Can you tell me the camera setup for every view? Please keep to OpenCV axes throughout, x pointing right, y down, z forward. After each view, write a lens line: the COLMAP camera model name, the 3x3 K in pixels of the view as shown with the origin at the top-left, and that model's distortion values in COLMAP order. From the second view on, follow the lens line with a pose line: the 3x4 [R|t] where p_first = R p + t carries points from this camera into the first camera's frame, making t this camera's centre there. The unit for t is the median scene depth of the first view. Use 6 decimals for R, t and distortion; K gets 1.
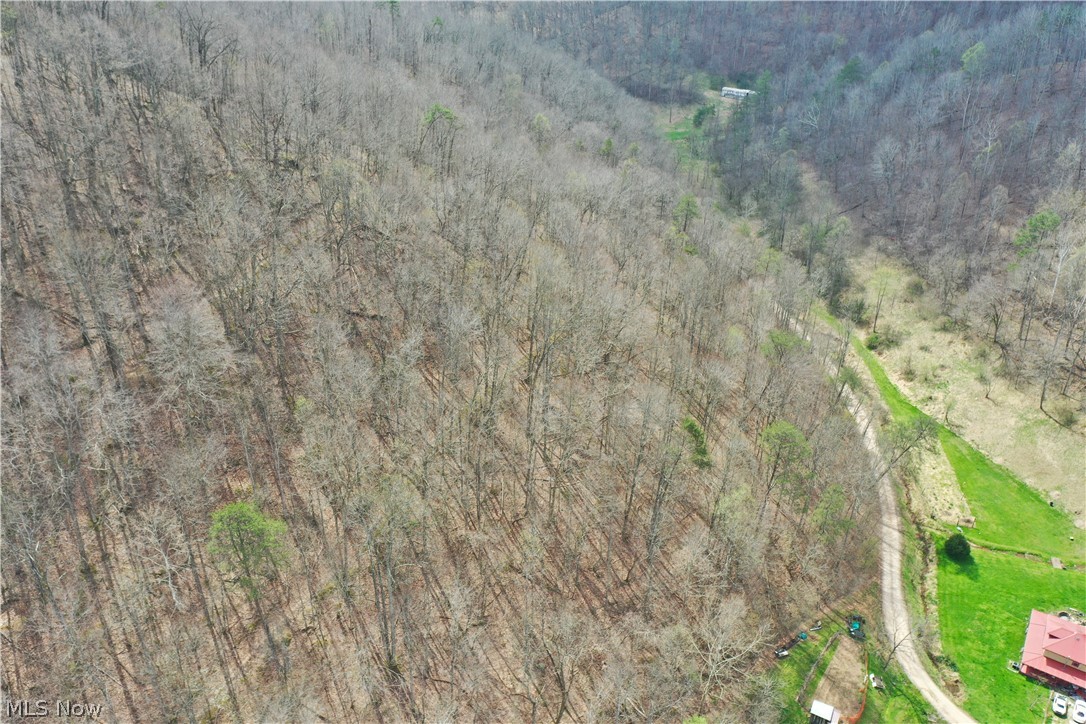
lens RADIAL K [[863.3, 0, 548.1], [0, 863.3, 358.4], [0, 0, 1]] dist [0.001531, 0.002079]
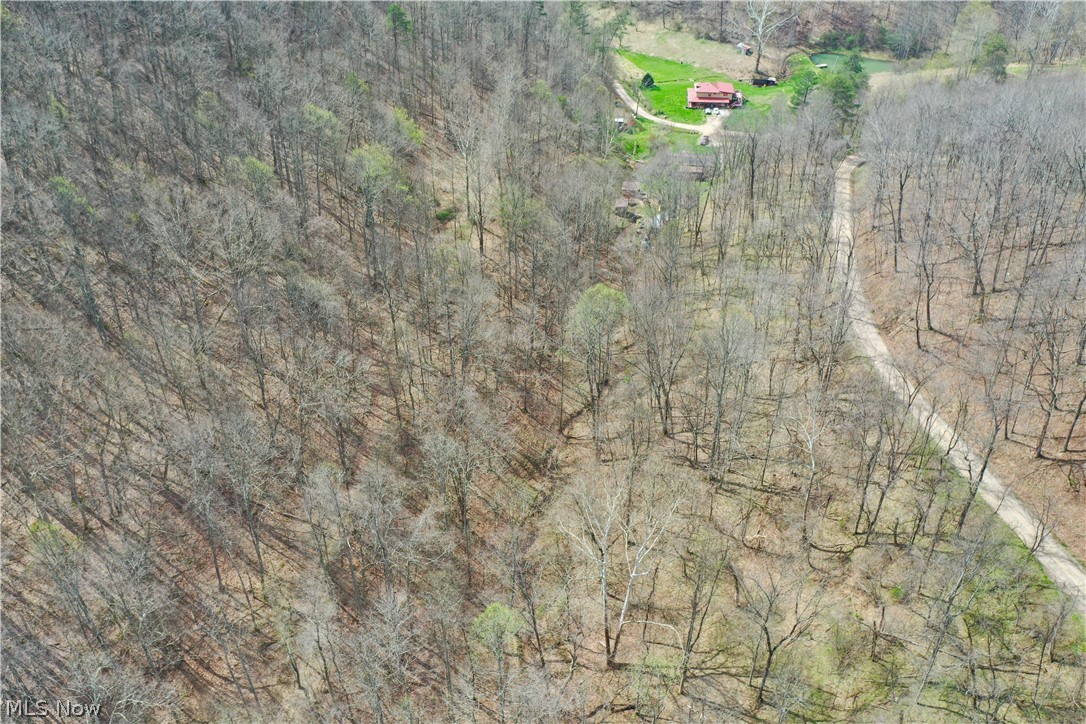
lens RADIAL K [[863.3, 0, 548.1], [0, 863.3, 358.4], [0, 0, 1]] dist [0.001531, 0.002079]
pose [[0.884033, -0.285824, 0.369853, -0.557978], [0.236682, 0.956041, 0.173109, 0.378809], [-0.403073, -0.065496, 0.912821, -0.653783]]
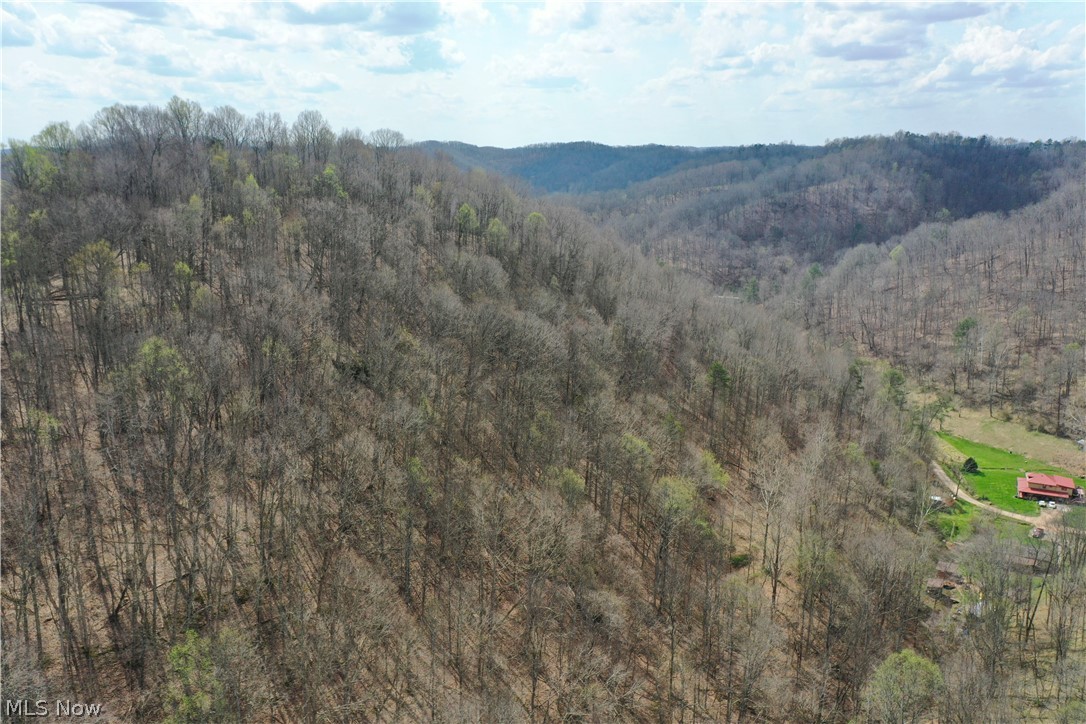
lens RADIAL K [[863.3, 0, 548.1], [0, 863.3, 358.4], [0, 0, 1]] dist [0.001531, 0.002079]
pose [[0.992230, -0.035290, 0.119306, -0.571785], [0.067838, 0.957301, -0.281021, 0.407305], [-0.104294, 0.286931, 0.952257, -0.662035]]
